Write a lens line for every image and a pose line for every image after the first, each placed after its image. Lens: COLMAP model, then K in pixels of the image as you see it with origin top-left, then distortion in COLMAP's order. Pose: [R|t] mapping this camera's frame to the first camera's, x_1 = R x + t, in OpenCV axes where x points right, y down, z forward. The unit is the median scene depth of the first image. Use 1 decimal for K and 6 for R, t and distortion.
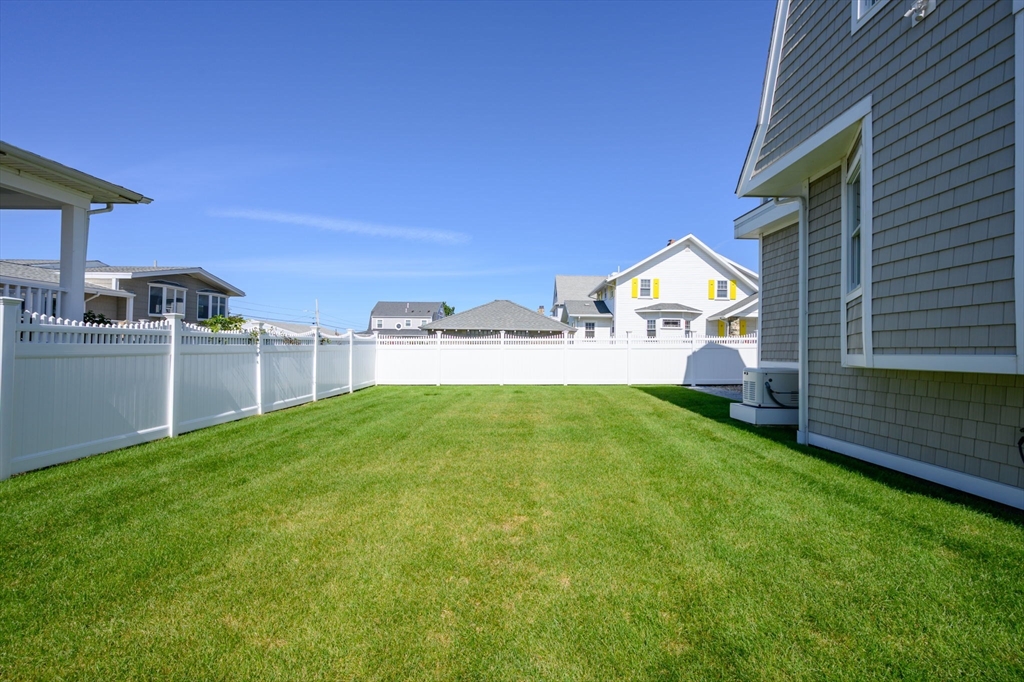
lens RADIAL K [[464.2, 0, 512.0], [0, 464.2, 341.0], [0, 0, 1]] dist [0.001196, -0.000056]
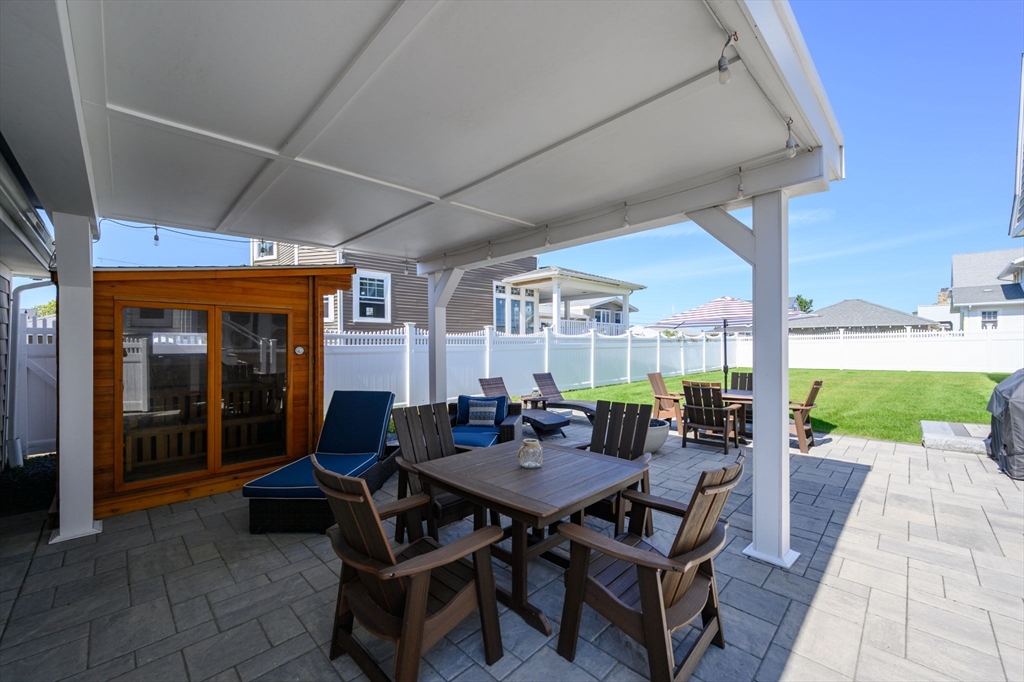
lens RADIAL K [[407.3, 0, 512.0], [0, 407.3, 341.0], [0, 0, 1]] dist [-0.003761, -0.000279]
pose [[0.721643, -0.020989, -0.691947, 0.076477], [0.025756, 0.999662, -0.003462, -0.005259], [0.691786, -0.015324, 0.721940, -0.366709]]
